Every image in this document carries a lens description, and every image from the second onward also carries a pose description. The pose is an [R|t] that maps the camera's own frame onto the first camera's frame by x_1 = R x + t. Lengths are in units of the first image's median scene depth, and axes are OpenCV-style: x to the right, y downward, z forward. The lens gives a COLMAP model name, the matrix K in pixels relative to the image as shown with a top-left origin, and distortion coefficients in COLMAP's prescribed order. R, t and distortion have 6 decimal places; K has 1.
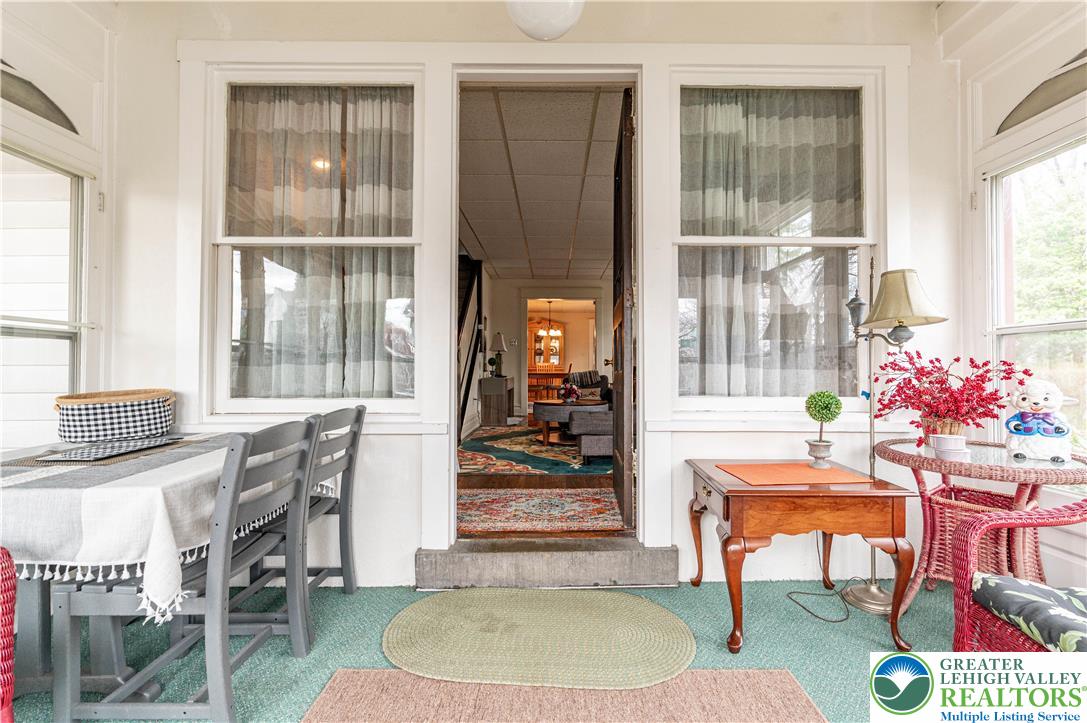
lens RADIAL K [[471.7, 0, 553.9], [0, 471.7, 358.7], [0, 0, 1]] dist [0.003866, -0.002487]
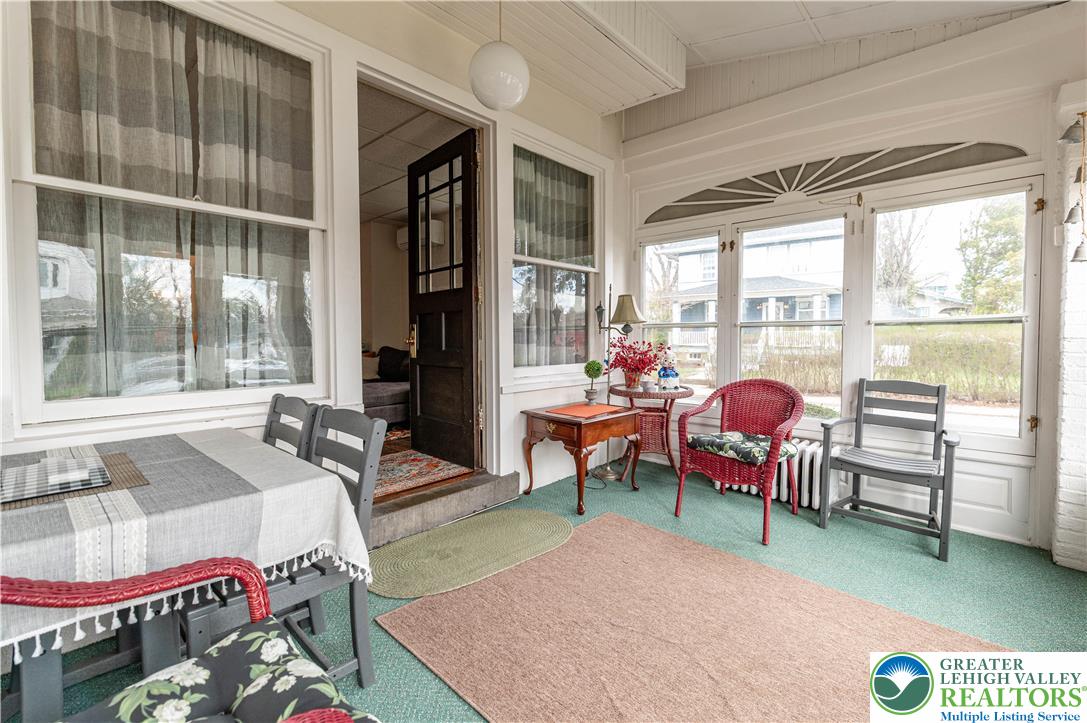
lens RADIAL K [[471.7, 0, 555.3], [0, 471.7, 351.0], [0, 0, 1]] dist [0.003866, -0.002487]
pose [[0.677827, -0.023918, 0.734833, -0.723391], [-0.012027, 0.998976, 0.043610, -0.035310], [-0.735123, -0.038398, 0.676845, -0.052369]]
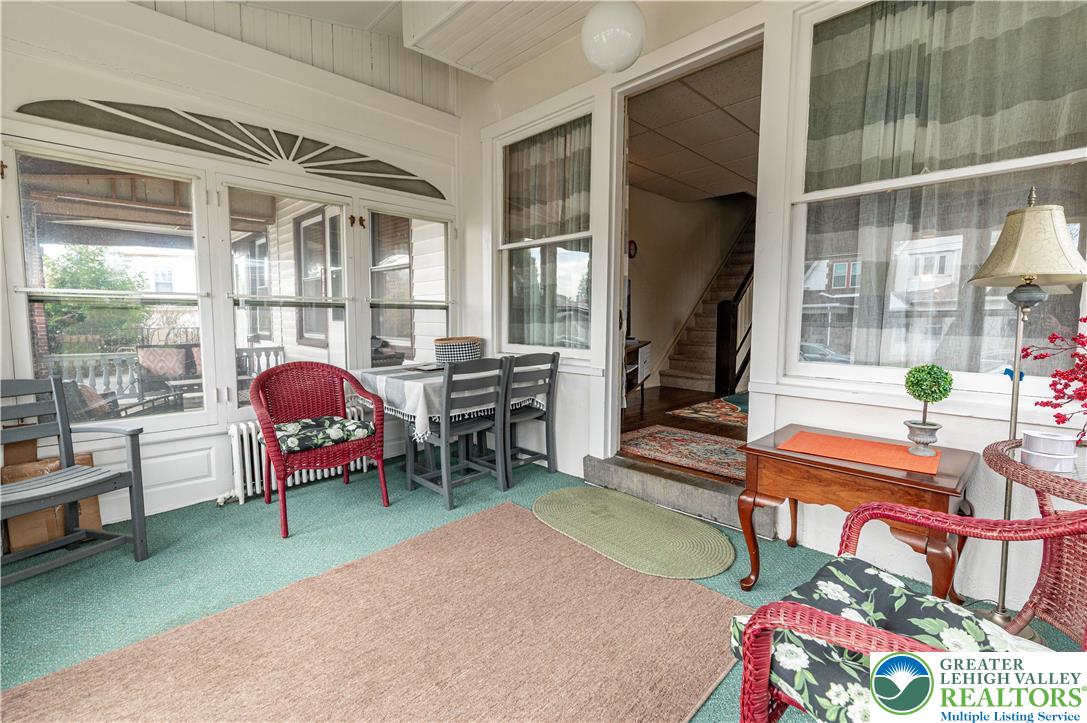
lens RADIAL K [[471.7, 0, 559.2], [0, 471.7, 352.7], [0, 0, 1]] dist [0.003866, -0.002487]
pose [[0.710113, 0.055128, -0.701927, 0.640442], [0.009668, 0.996073, 0.088010, -0.030168], [0.704022, -0.069283, 0.706791, -0.044897]]
